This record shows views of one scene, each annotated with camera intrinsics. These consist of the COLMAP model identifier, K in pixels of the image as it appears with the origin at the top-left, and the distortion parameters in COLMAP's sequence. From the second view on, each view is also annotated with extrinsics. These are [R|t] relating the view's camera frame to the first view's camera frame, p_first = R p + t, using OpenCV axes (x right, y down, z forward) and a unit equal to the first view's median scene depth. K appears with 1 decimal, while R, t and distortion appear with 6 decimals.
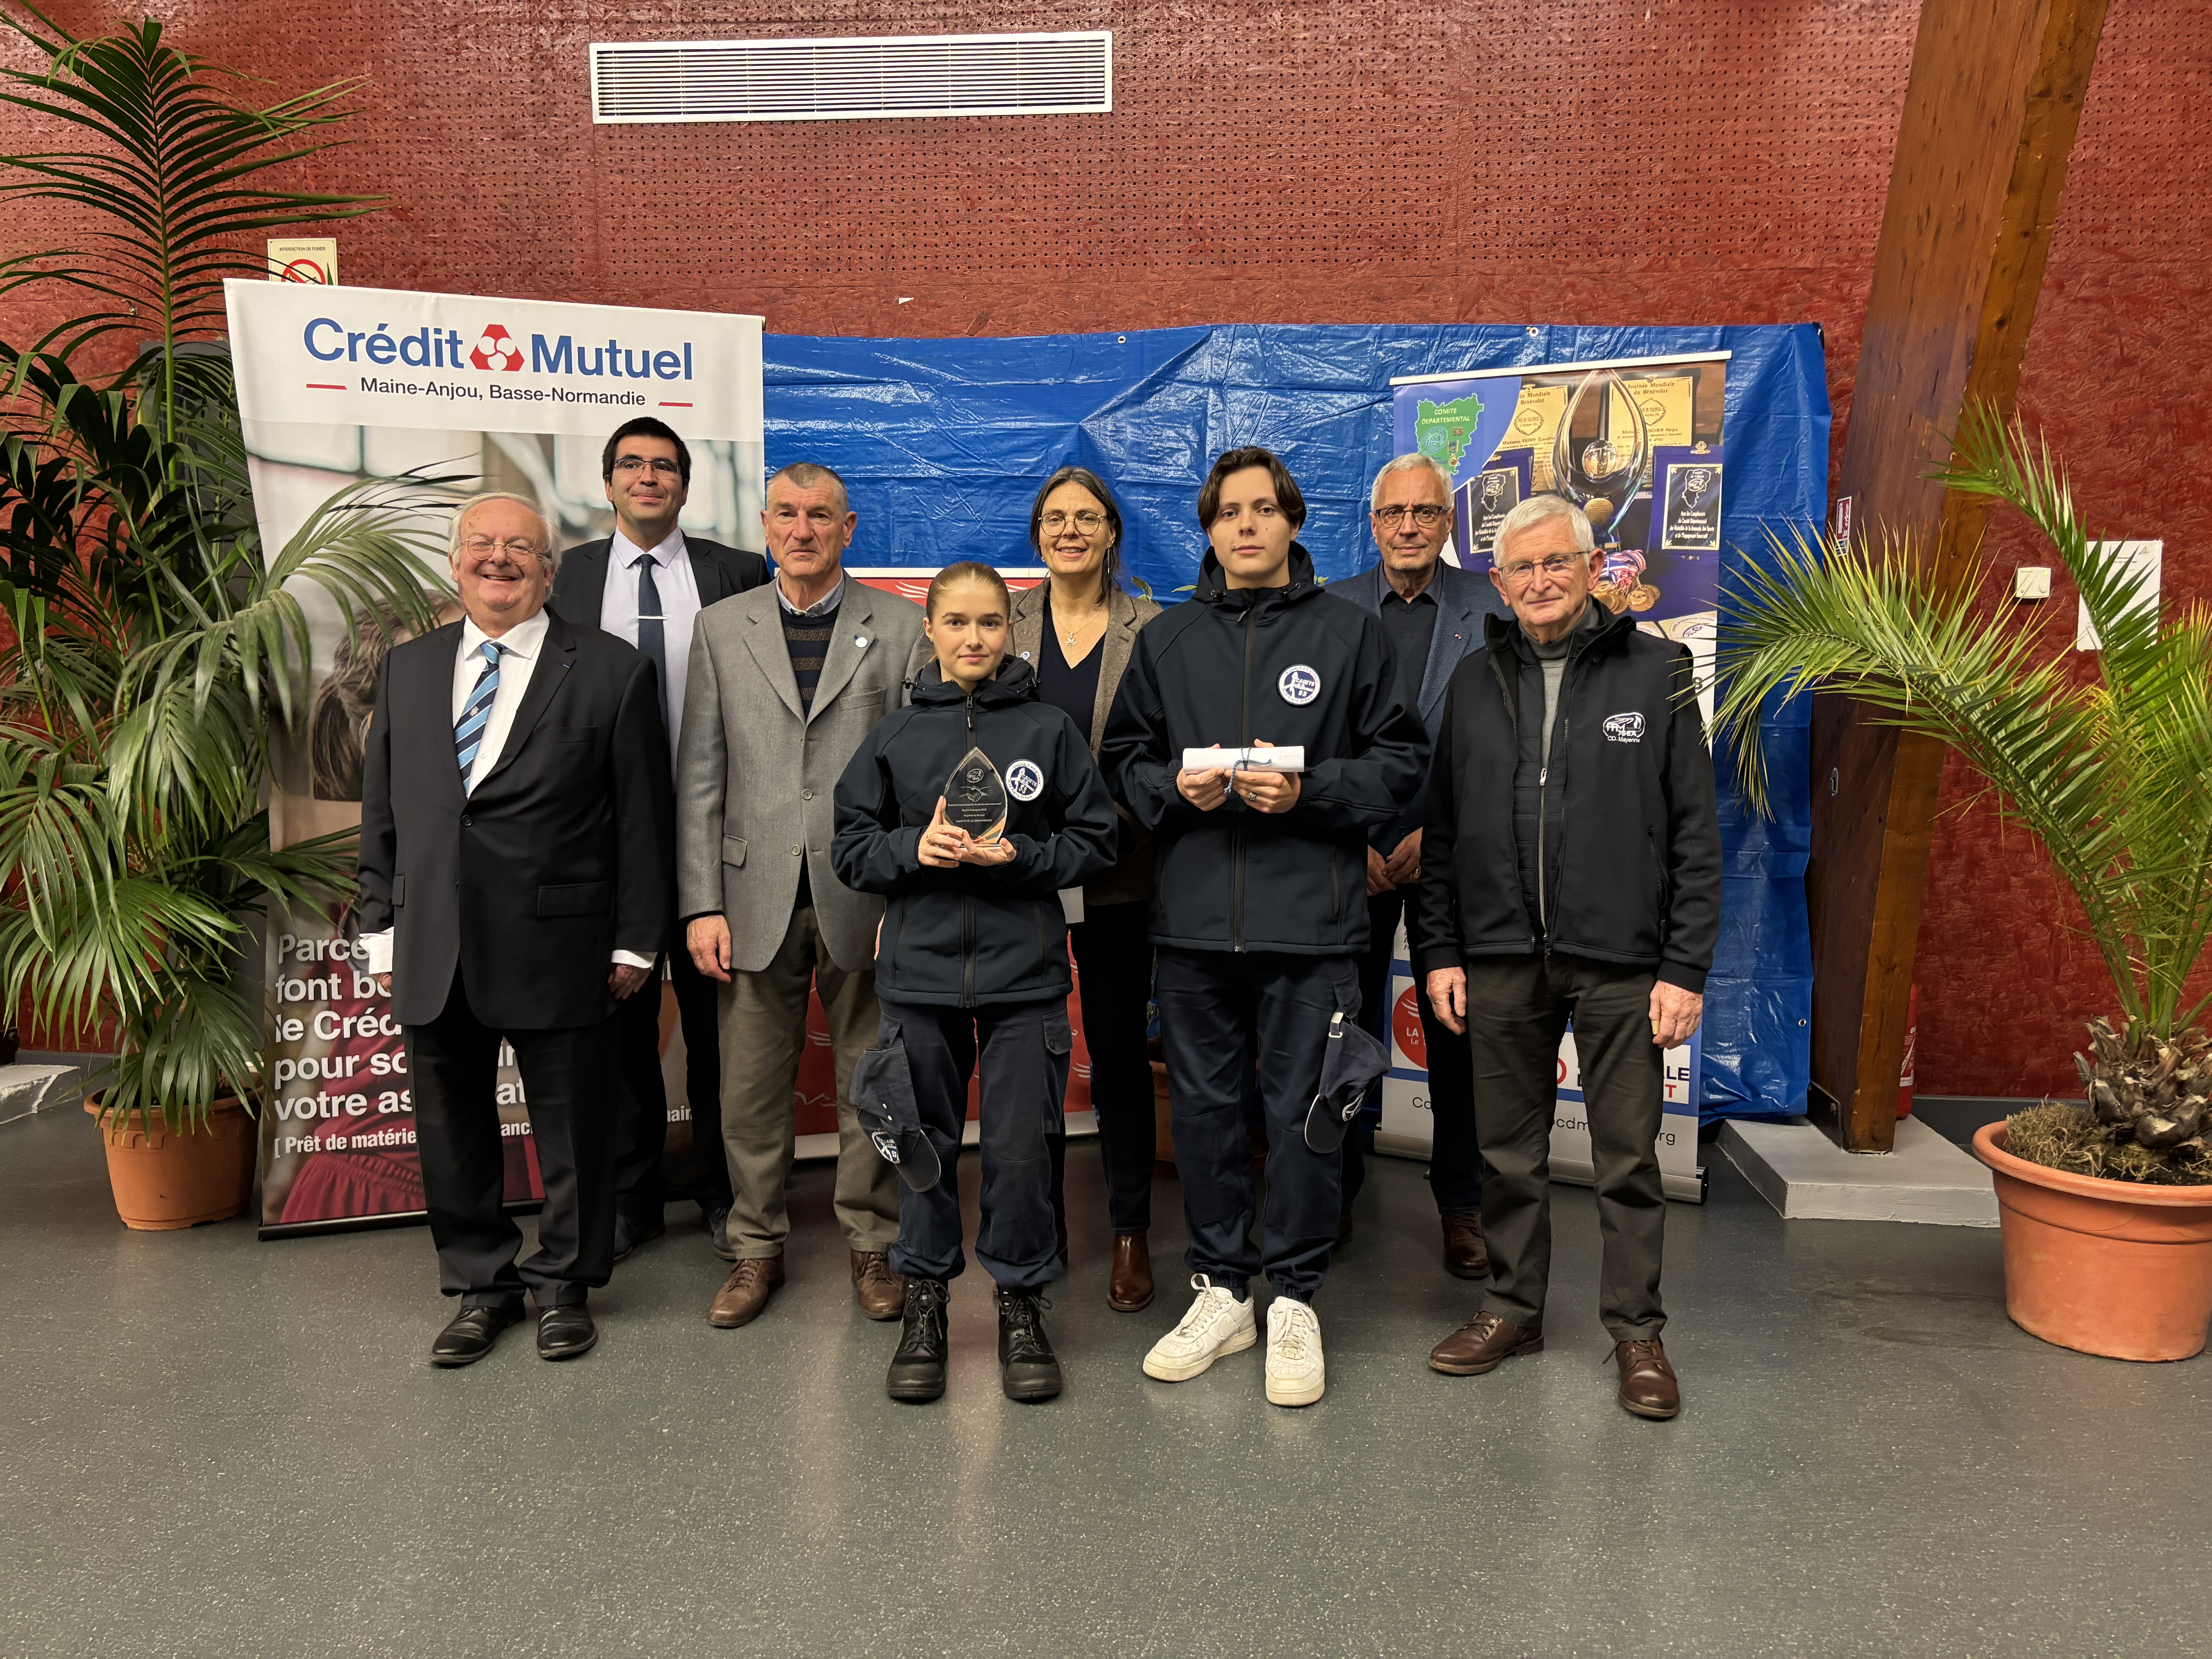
lens RADIAL K [[1660.8, 0, 1130.5], [0, 1660.8, 820.7], [0, 0, 1]] dist [0.037346, -0.032474]
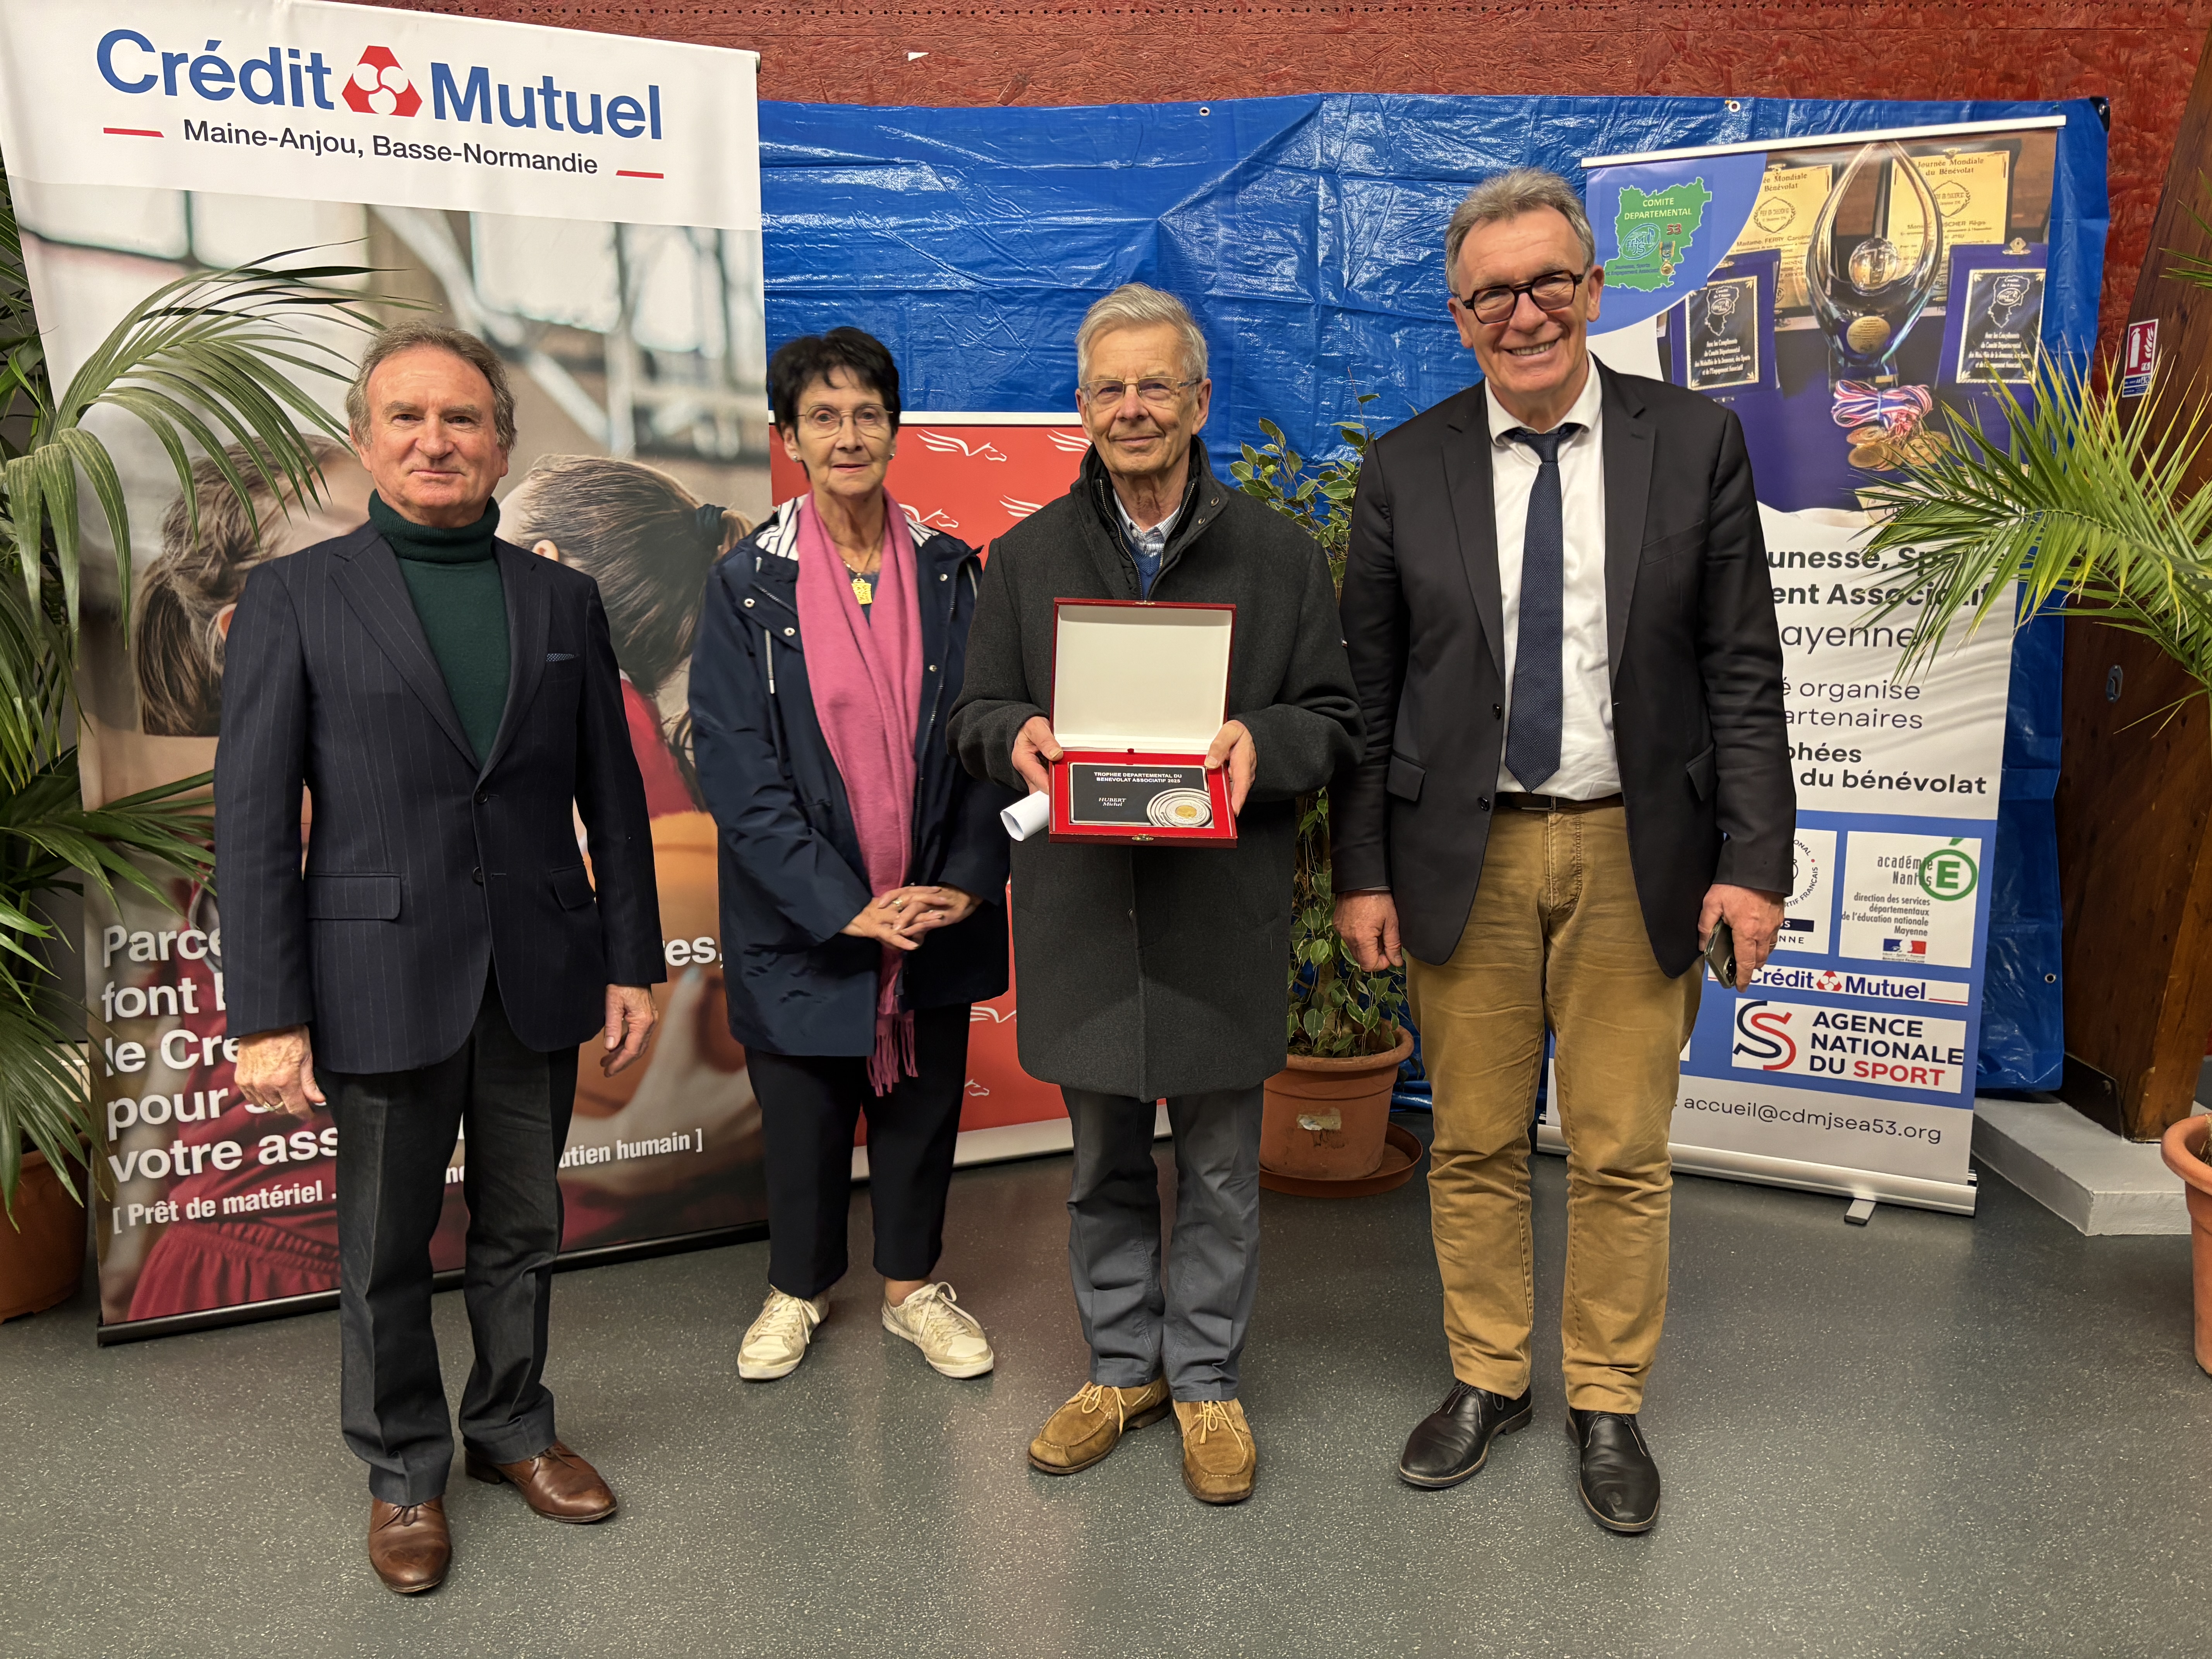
lens RADIAL K [[1660.8, 0, 1110.3], [0, 1660.8, 821.4], [0, 0, 1]] dist [0.037346, -0.032474]
pose [[0.996981, -0.015806, 0.076024, -0.128064], [0.010366, 0.997392, 0.071429, -0.020977], [-0.076954, -0.070425, 0.994544, 0.247489]]
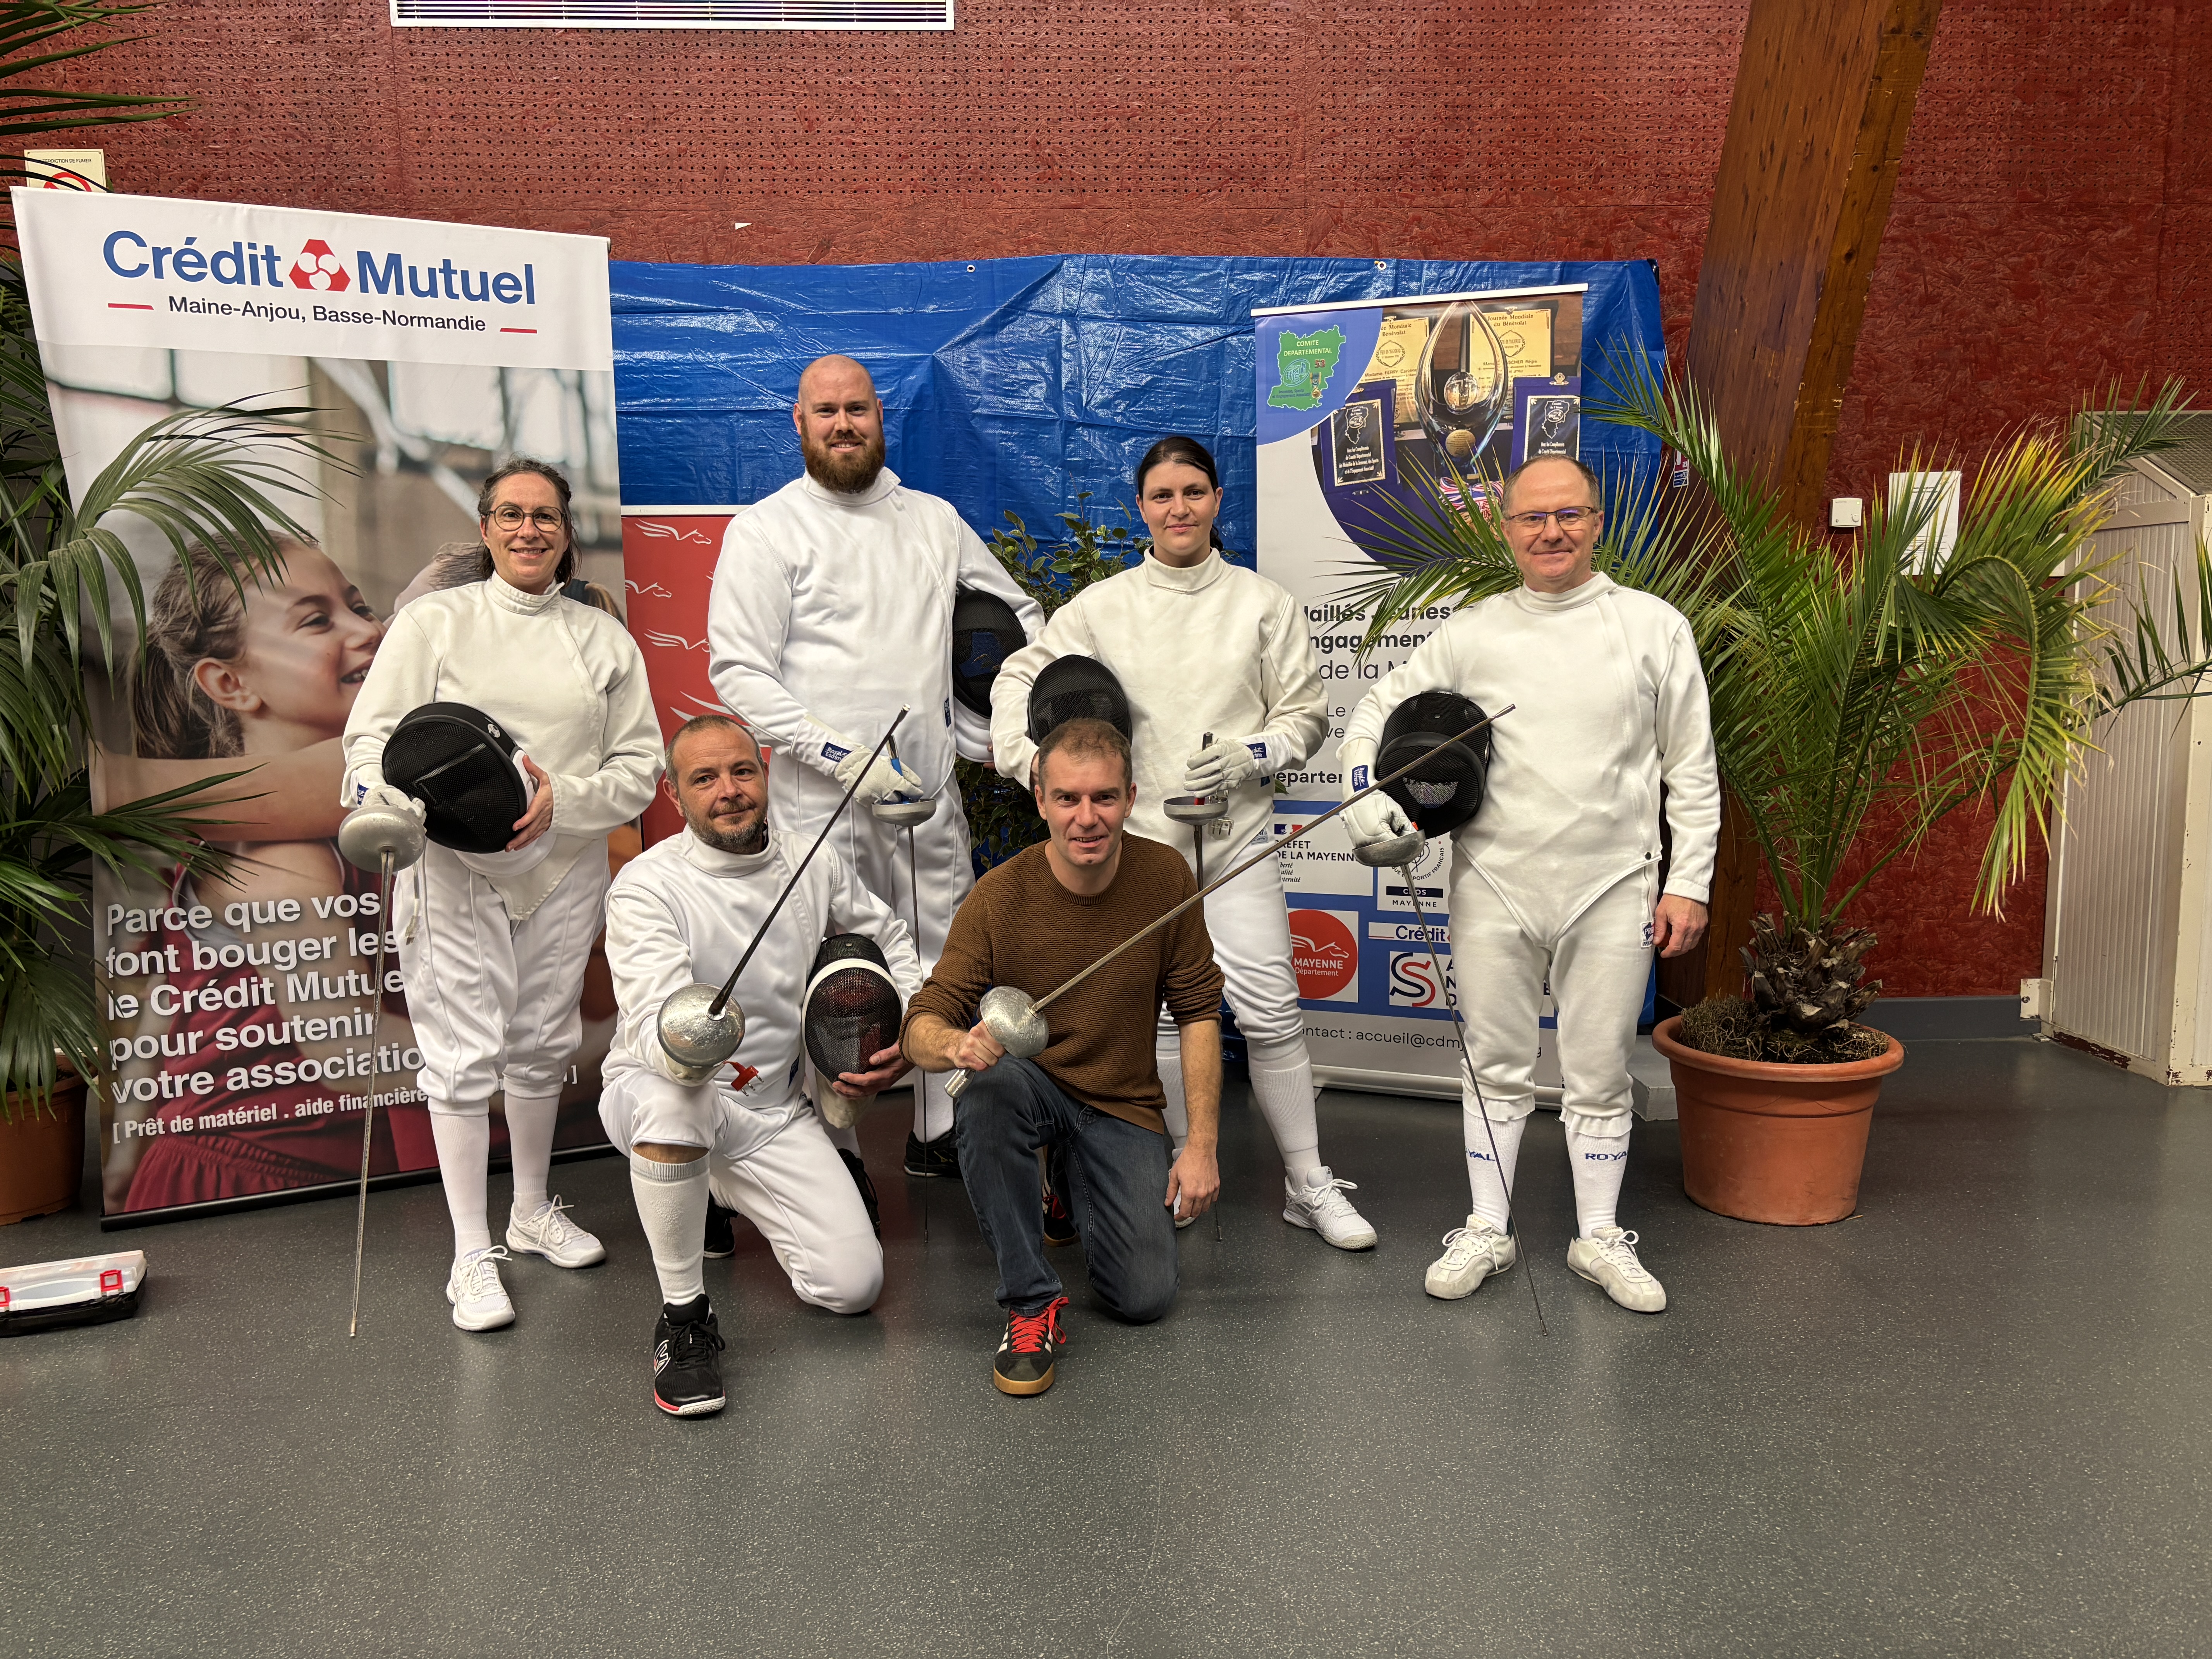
lens RADIAL K [[1660.8, 0, 1099.7], [0, 1660.8, 845.7], [0, 0, 1]] dist [0.037346, -0.032474]
pose [[0.991383, -0.033136, 0.126733, -0.074818], [0.027908, 0.998693, 0.042808, 0.010259], [-0.127986, -0.038903, 0.991013, 0.010301]]
